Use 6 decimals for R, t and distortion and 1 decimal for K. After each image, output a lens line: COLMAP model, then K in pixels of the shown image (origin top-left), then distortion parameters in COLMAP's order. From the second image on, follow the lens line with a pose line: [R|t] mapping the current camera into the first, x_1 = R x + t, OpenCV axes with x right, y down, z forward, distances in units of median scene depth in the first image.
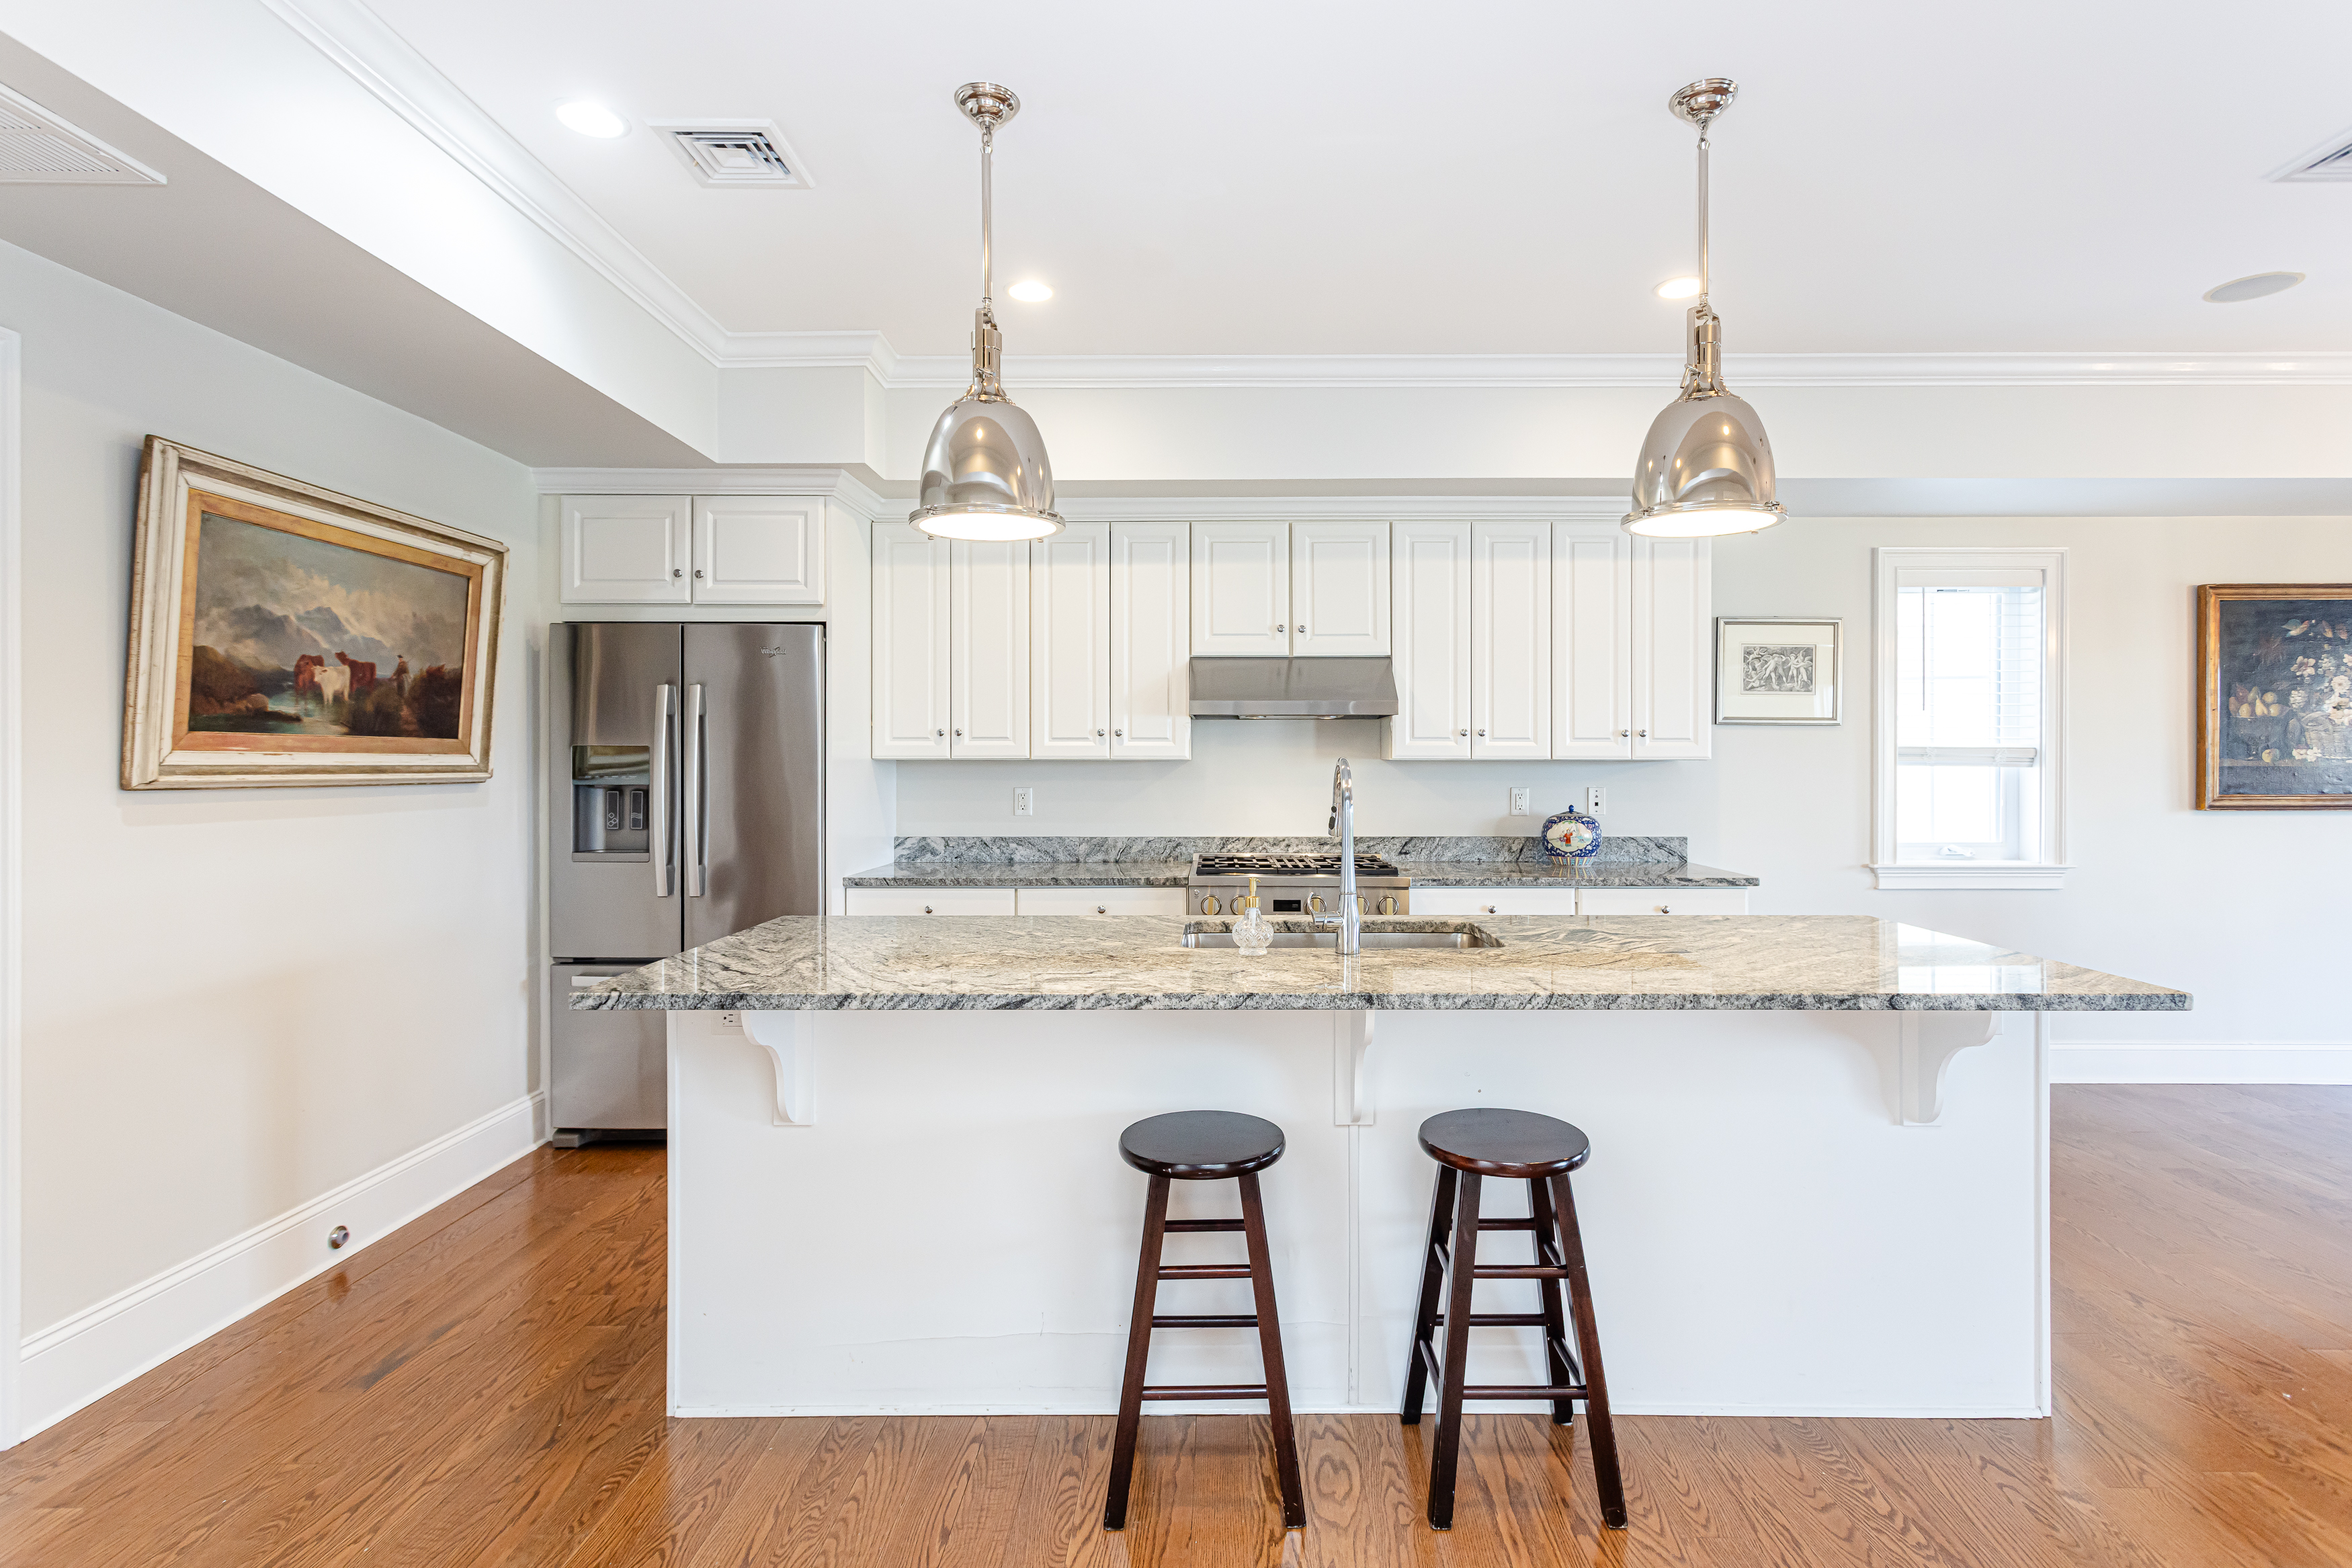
lens RADIAL K [[1122.0, 0, 1180.4], [0, 1122.0, 762.2], [0, 0, 1]] dist [-0.000136, 0.000069]
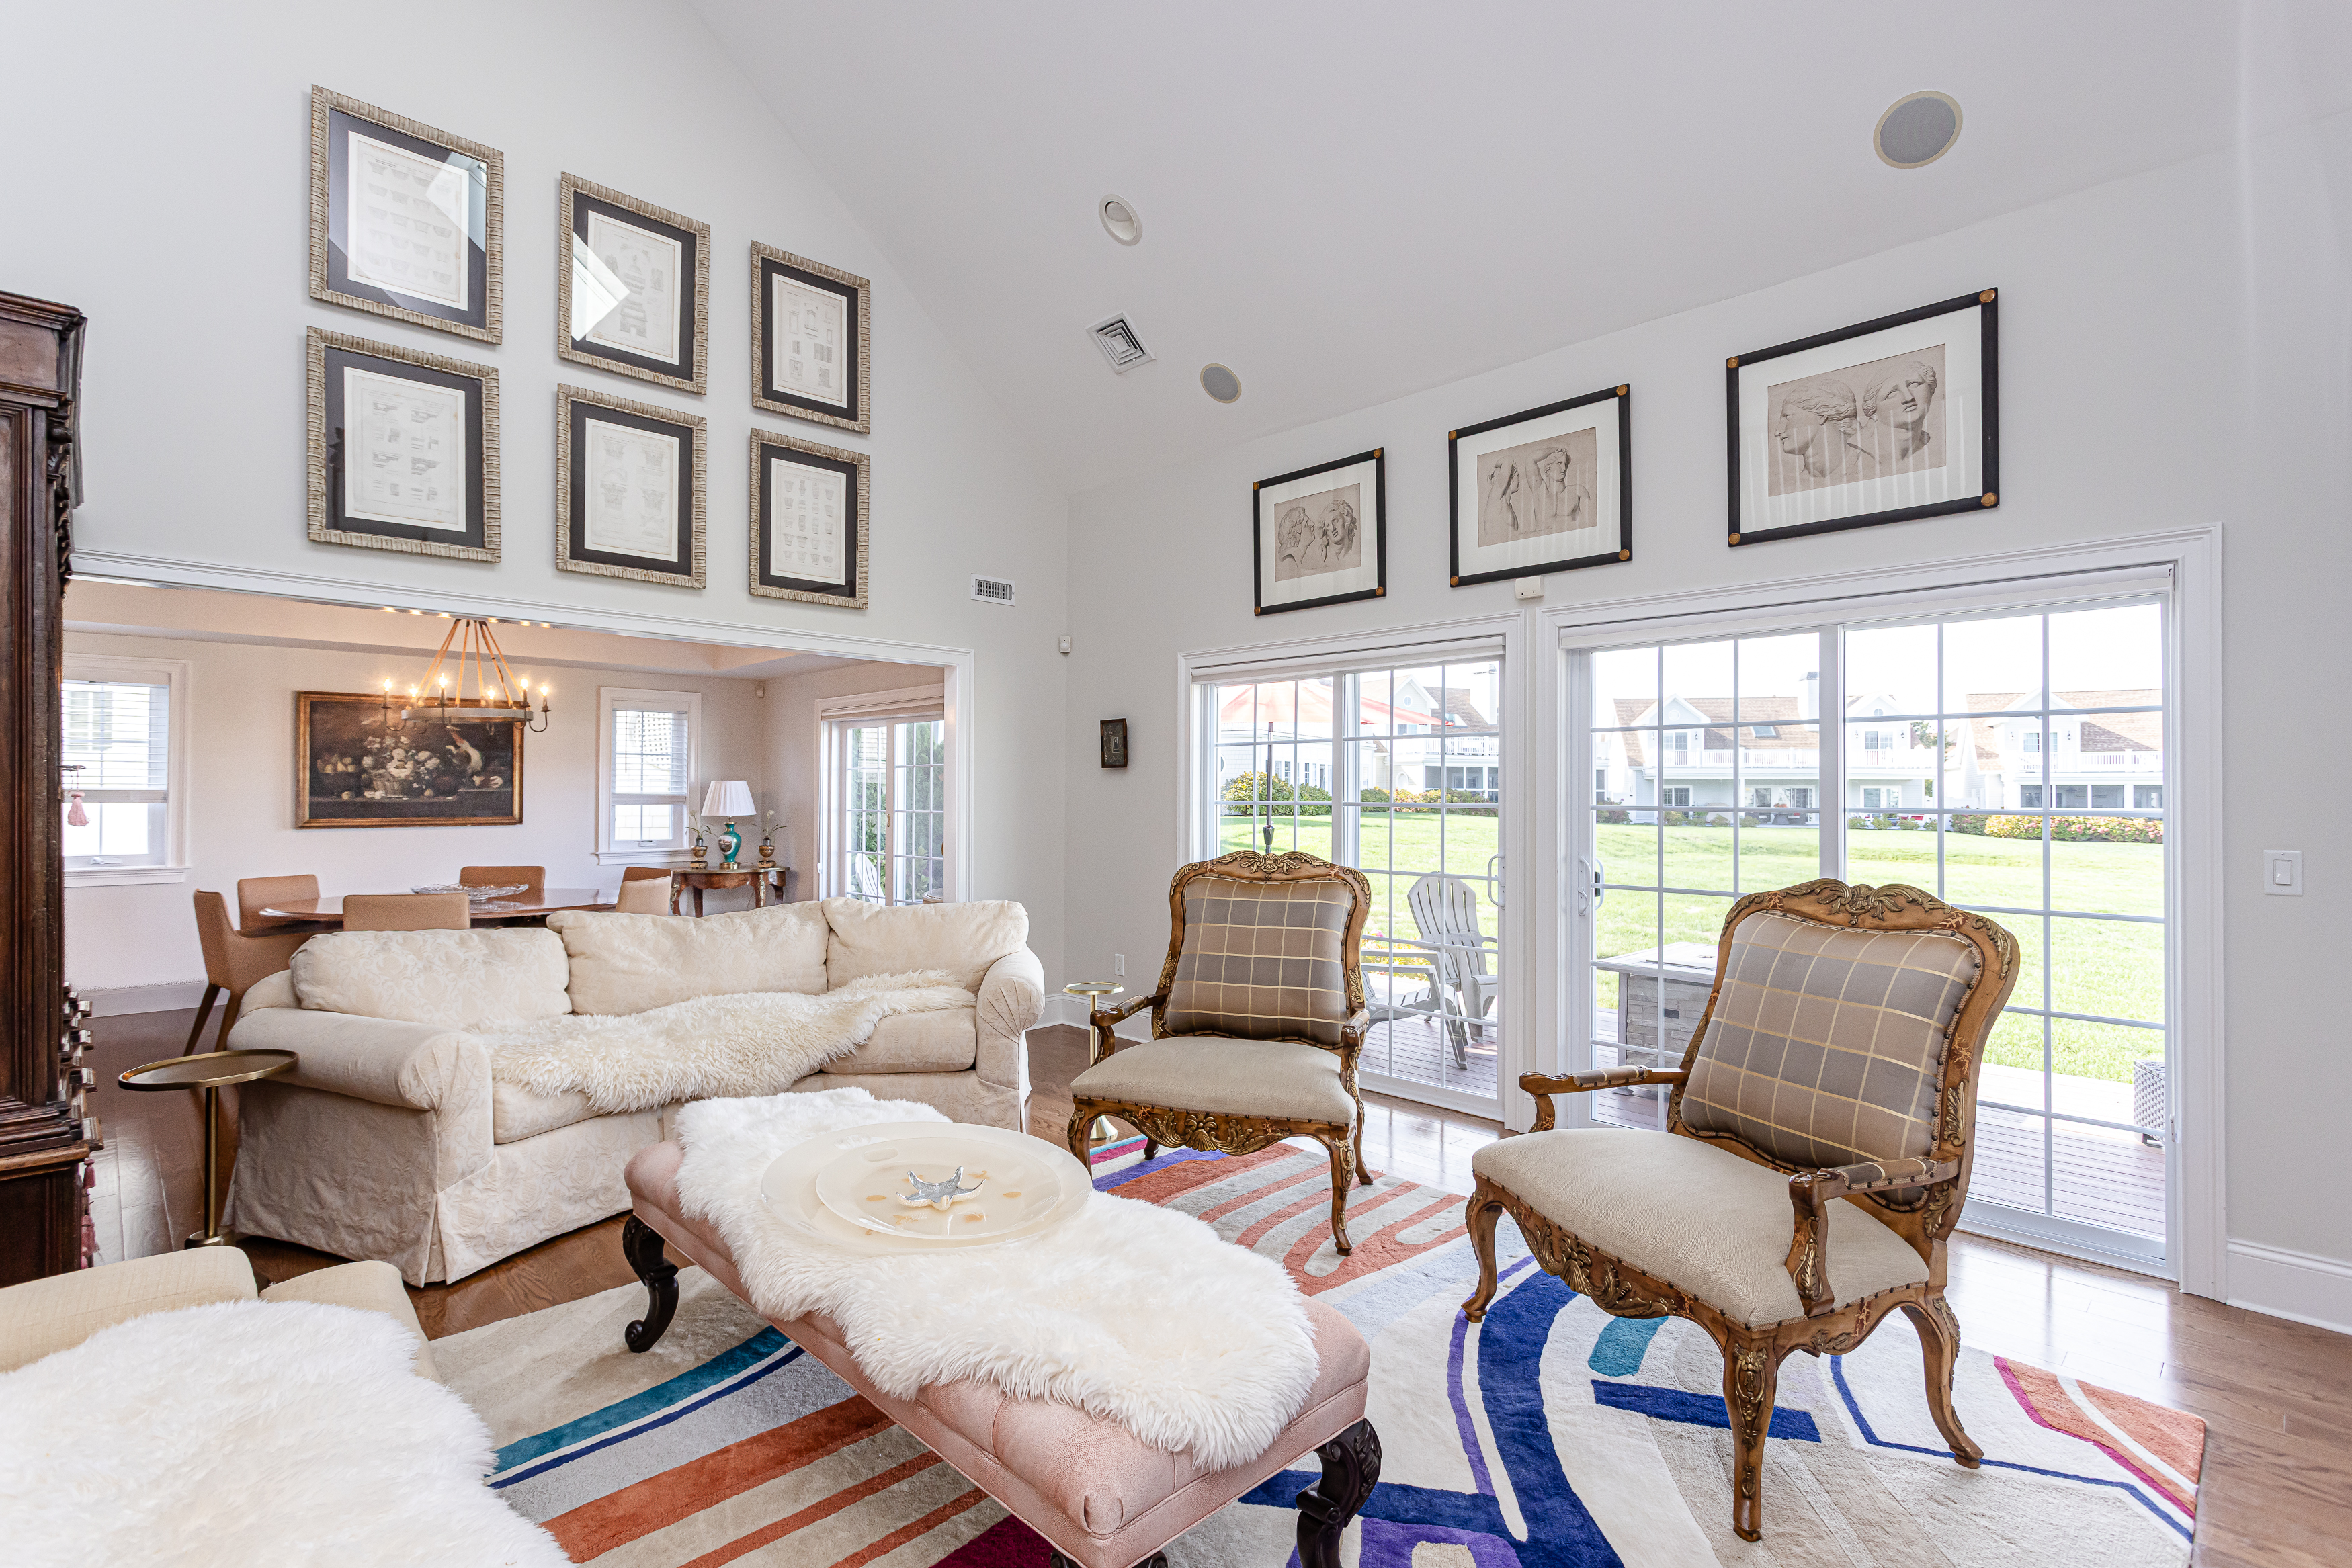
lens RADIAL K [[1078.2, 0, 1114.9], [0, 1078.2, 730.3], [0, 0, 1]] dist [0.002824, 0.000457]
pose [[0.713583, 0.038739, 0.699498, 0.676336], [-0.001853, 0.998571, -0.053413, -0.019350], [-0.700568, 0.036818, 0.712635, -0.984083]]
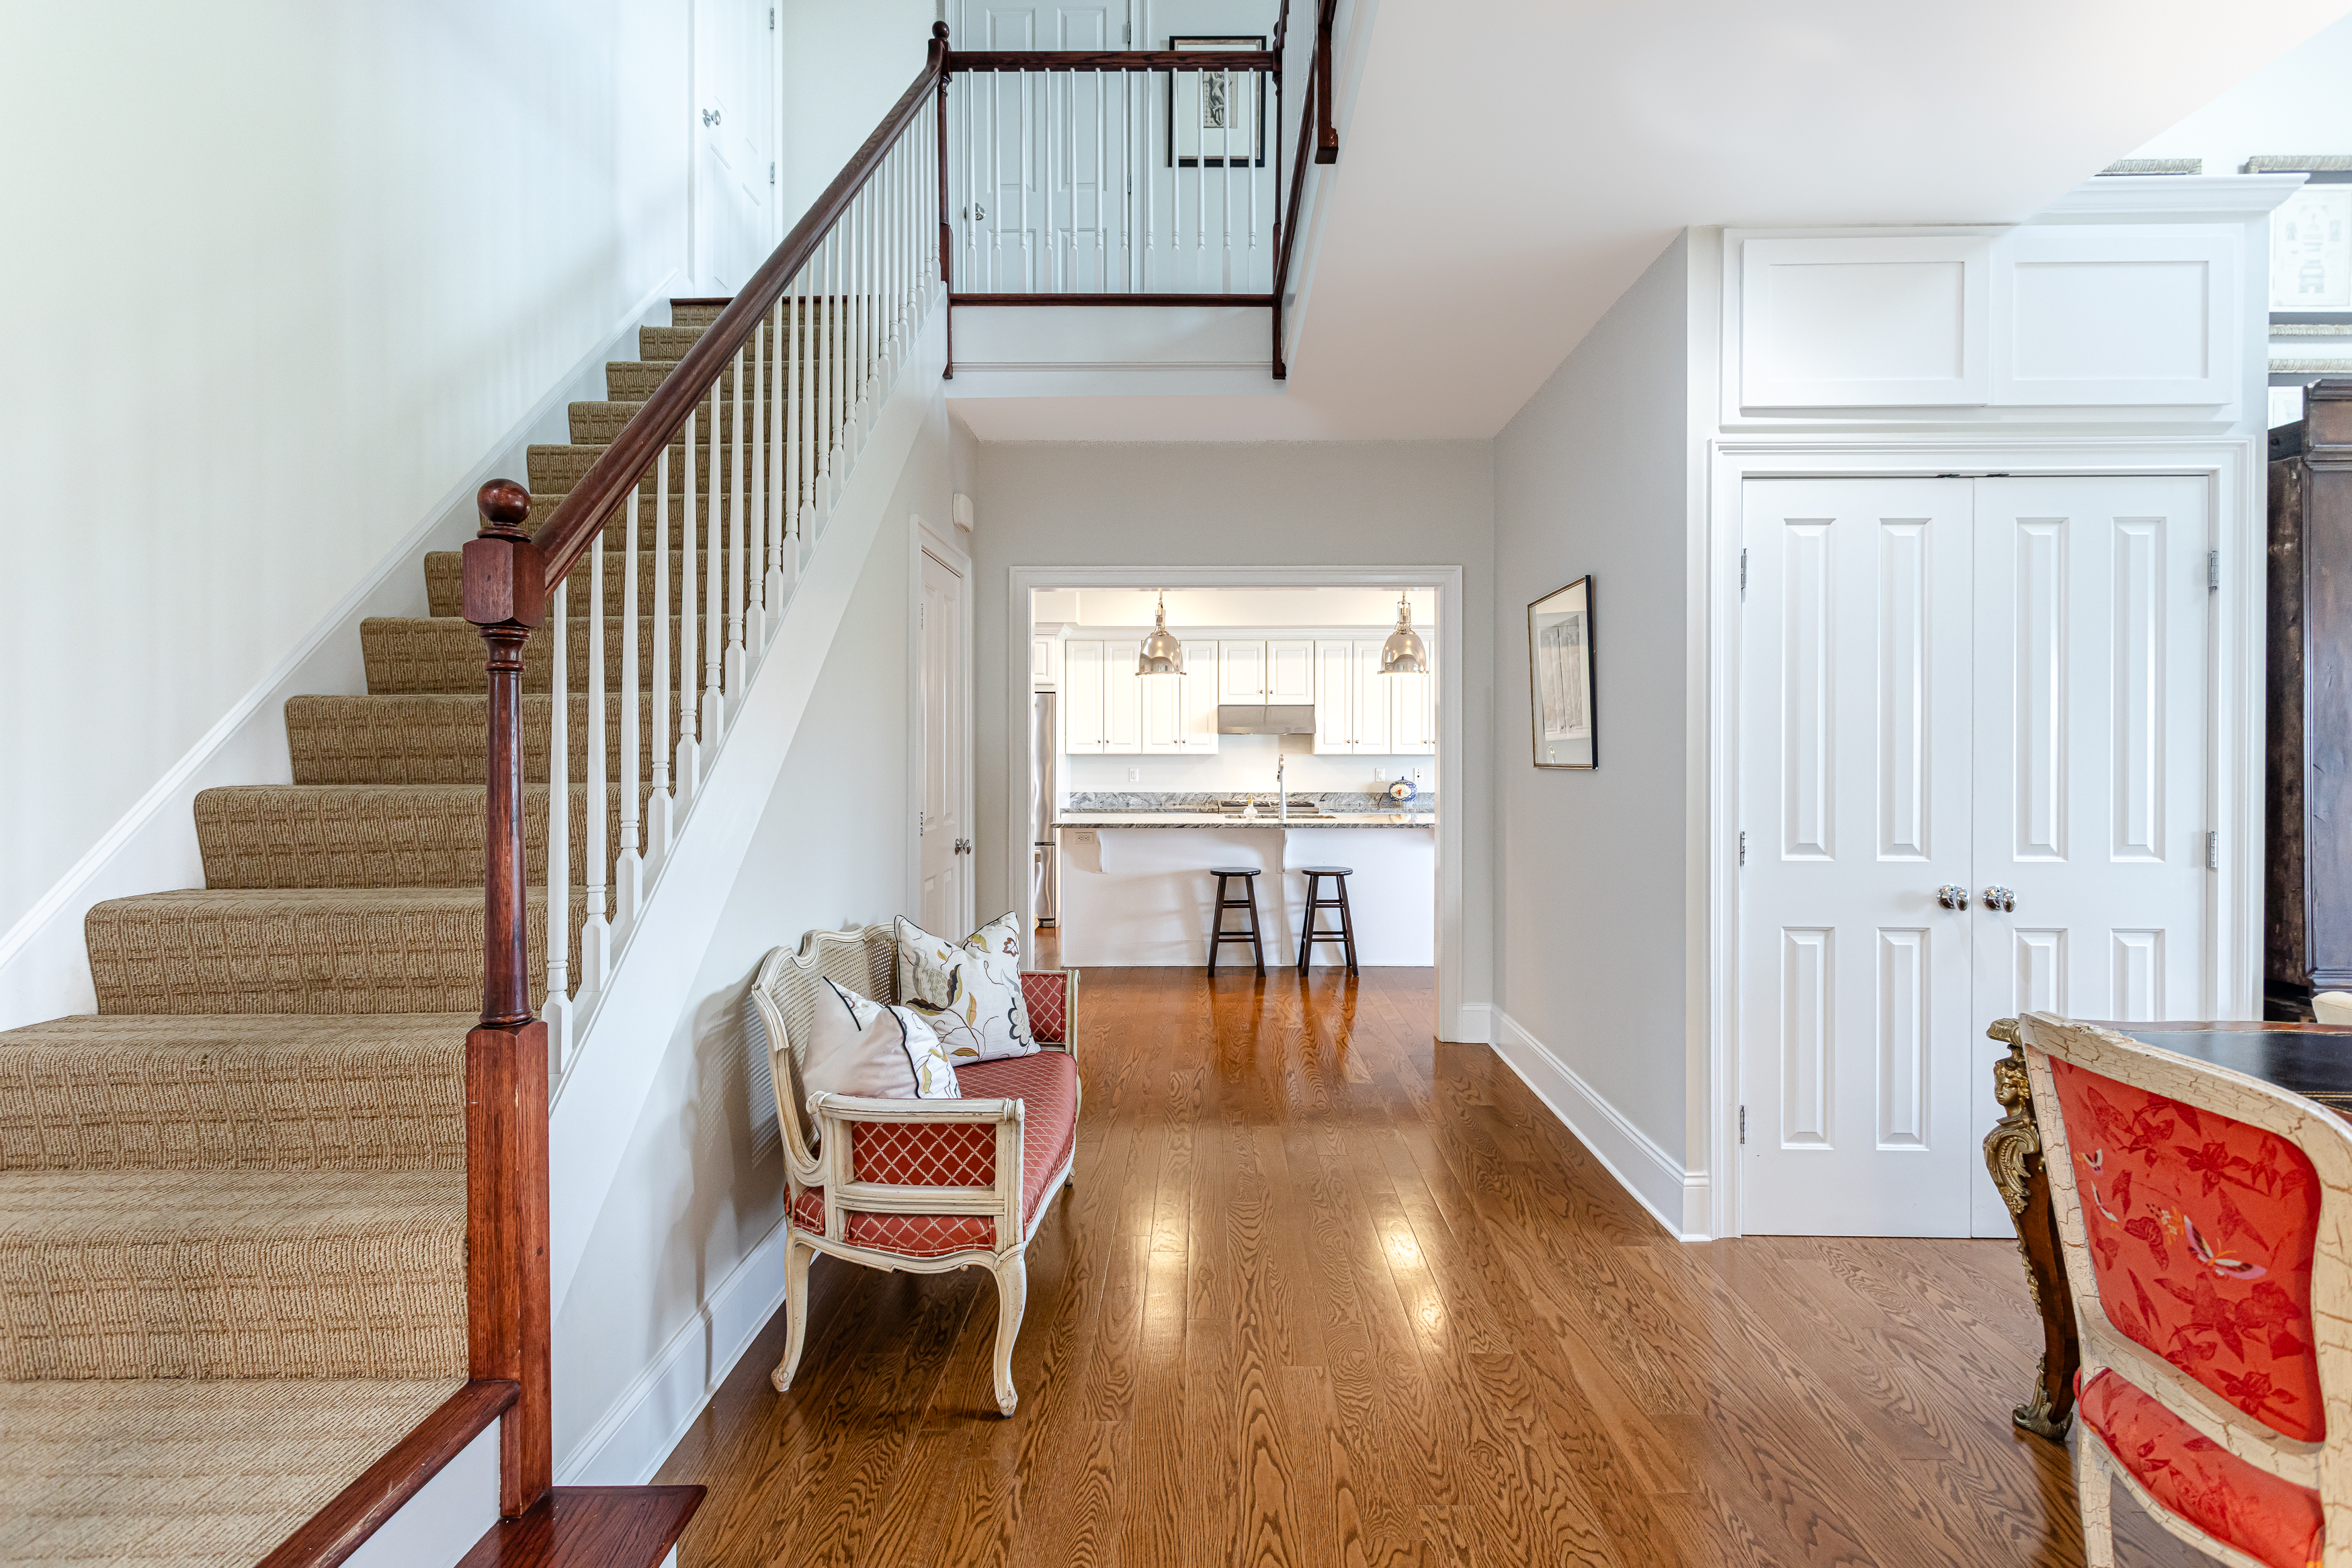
lens RADIAL K [[1122.0, 0, 1180.4], [0, 1122.0, 762.2], [0, 0, 1]] dist [-0.000136, 0.000069]
pose [[0.999902, 0.001294, 0.013953, -0.084376], [-0.001417, 0.999960, 0.008811, -0.005593], [-0.013941, -0.008830, 0.999864, -1.015036]]
